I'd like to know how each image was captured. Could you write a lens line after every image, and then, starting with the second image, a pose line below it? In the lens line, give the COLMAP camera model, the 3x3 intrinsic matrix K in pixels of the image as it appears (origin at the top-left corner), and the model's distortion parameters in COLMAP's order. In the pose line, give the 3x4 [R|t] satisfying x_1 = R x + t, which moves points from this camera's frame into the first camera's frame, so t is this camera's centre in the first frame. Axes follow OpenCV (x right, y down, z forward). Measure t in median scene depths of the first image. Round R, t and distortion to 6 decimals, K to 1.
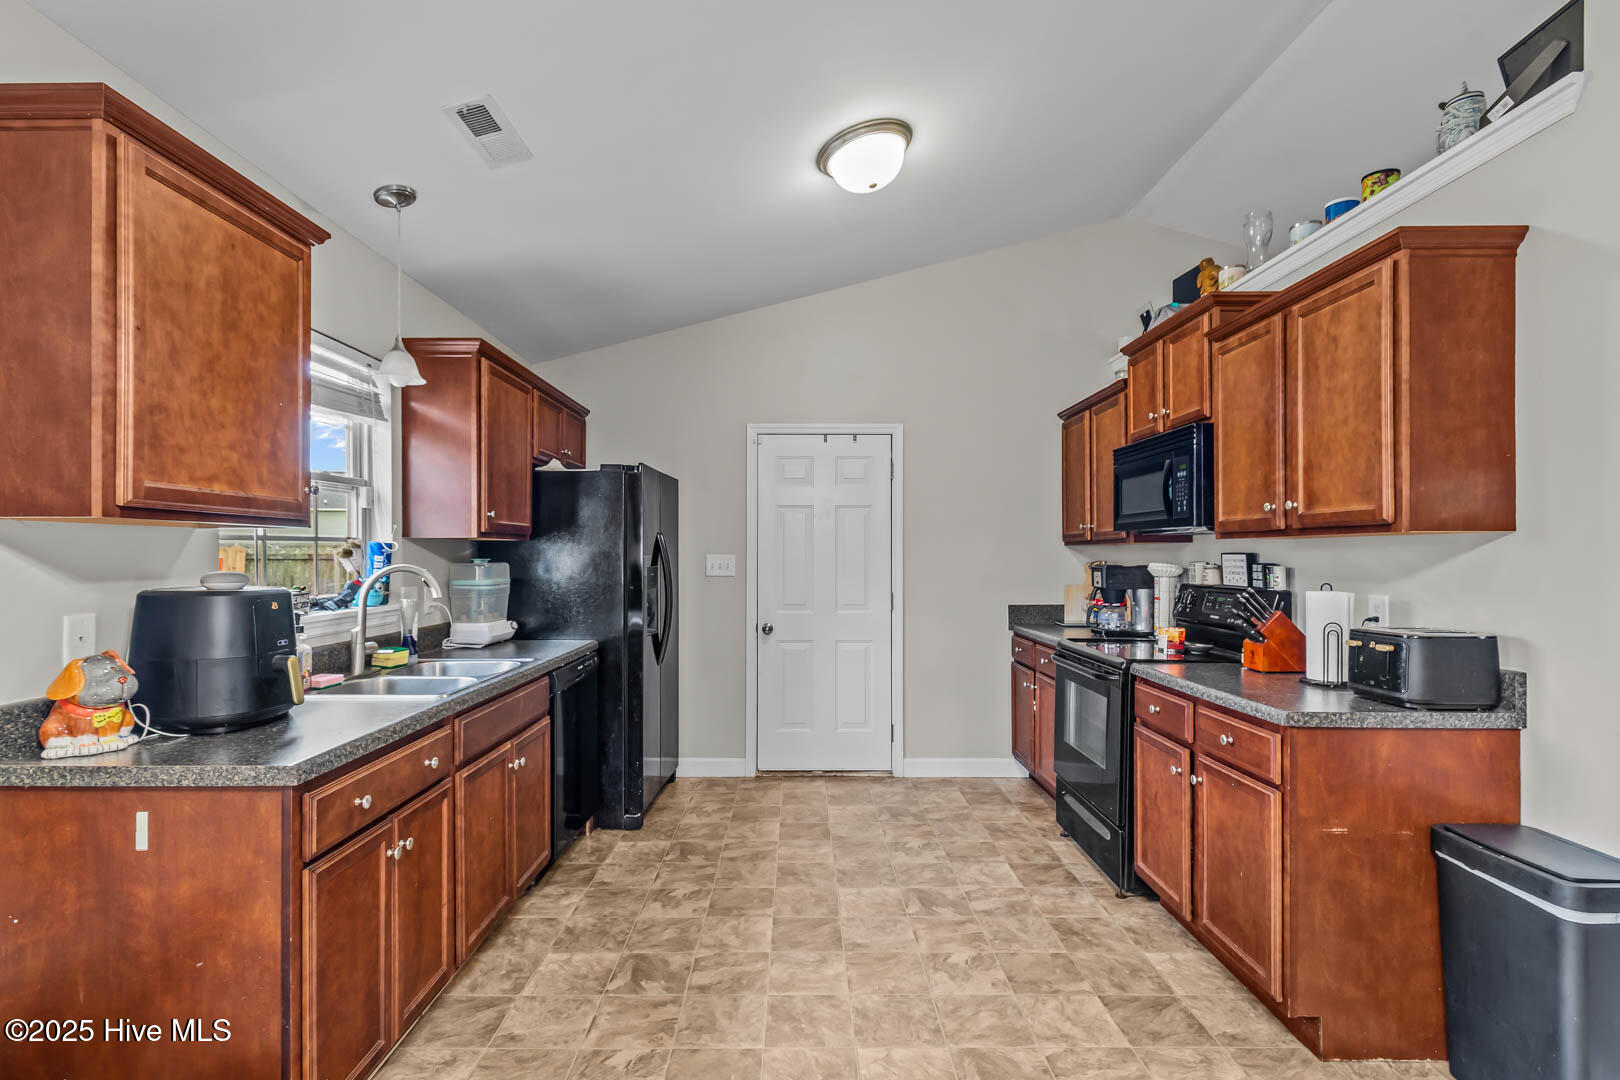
lens RADIAL K [[773.2, 0, 804.3], [0, 773.2, 562.7], [0, 0, 1]] dist [-0.021089, 0.013242]
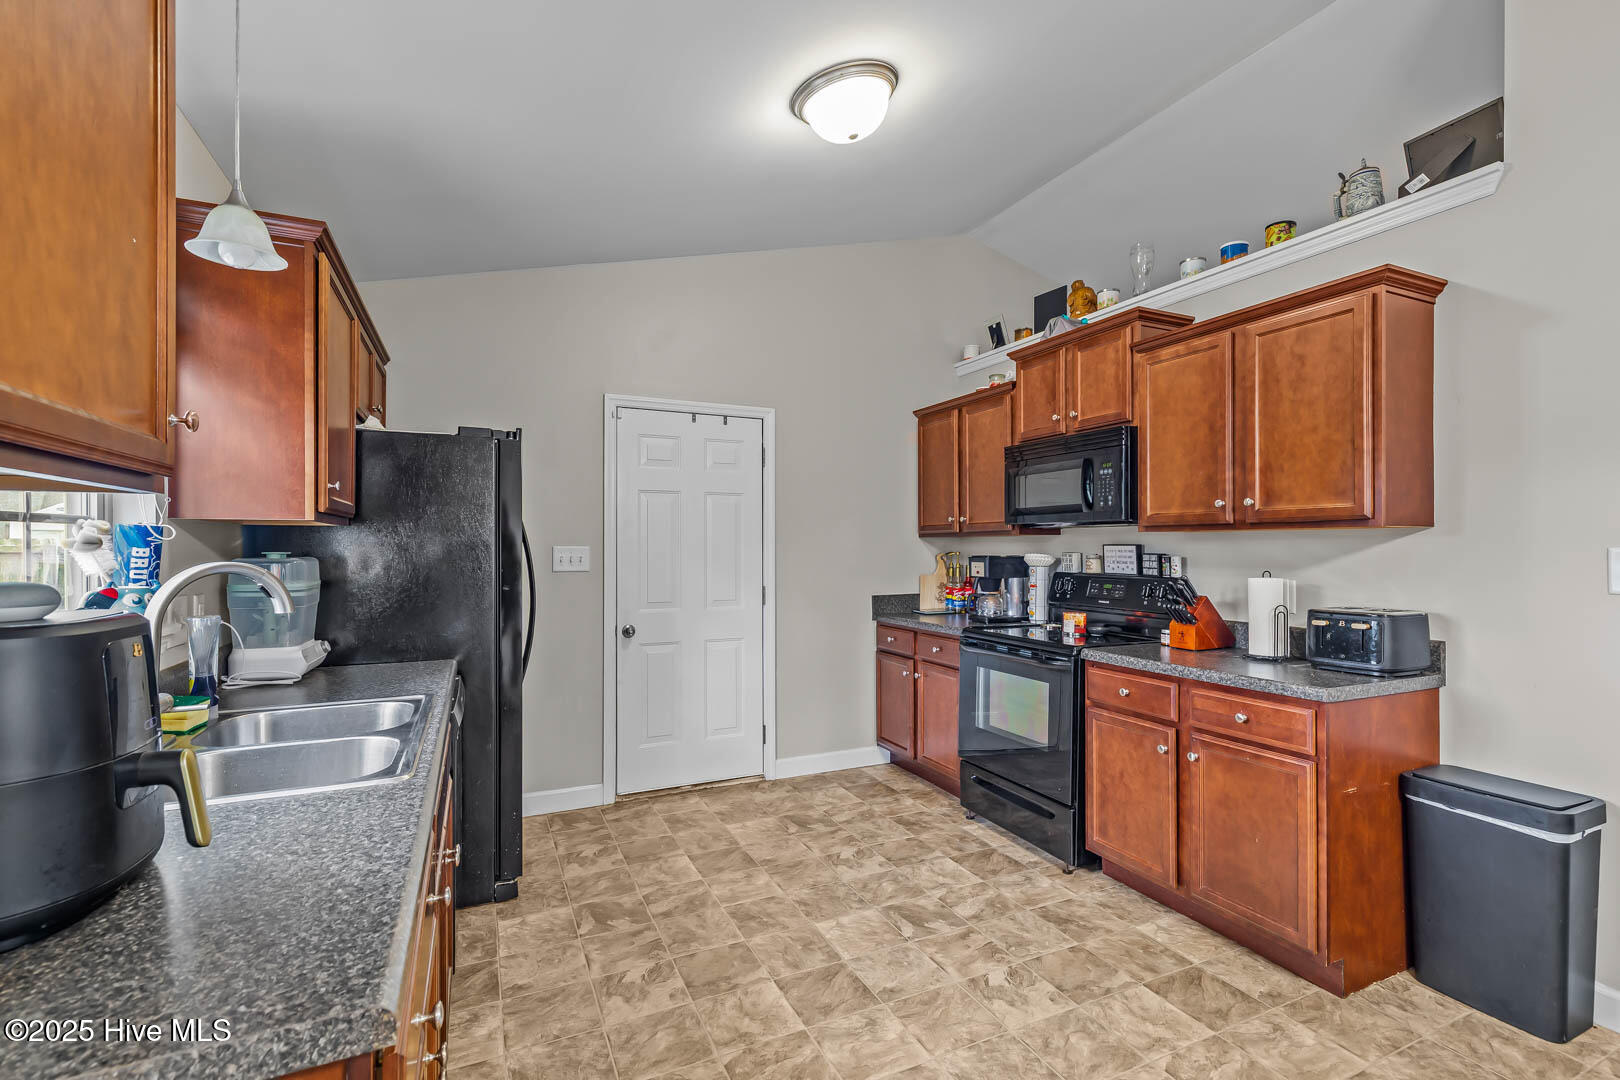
lens RADIAL K [[729.7, 0, 834.1], [0, 729.7, 552.4], [0, 0, 1]] dist [-0.000022, -0.000263]
pose [[0.900134, -0.003420, 0.435599, -0.289762], [0.004376, 0.999990, -0.001193, -0.001894], [-0.435591, 0.002980, 0.900140, 0.230351]]
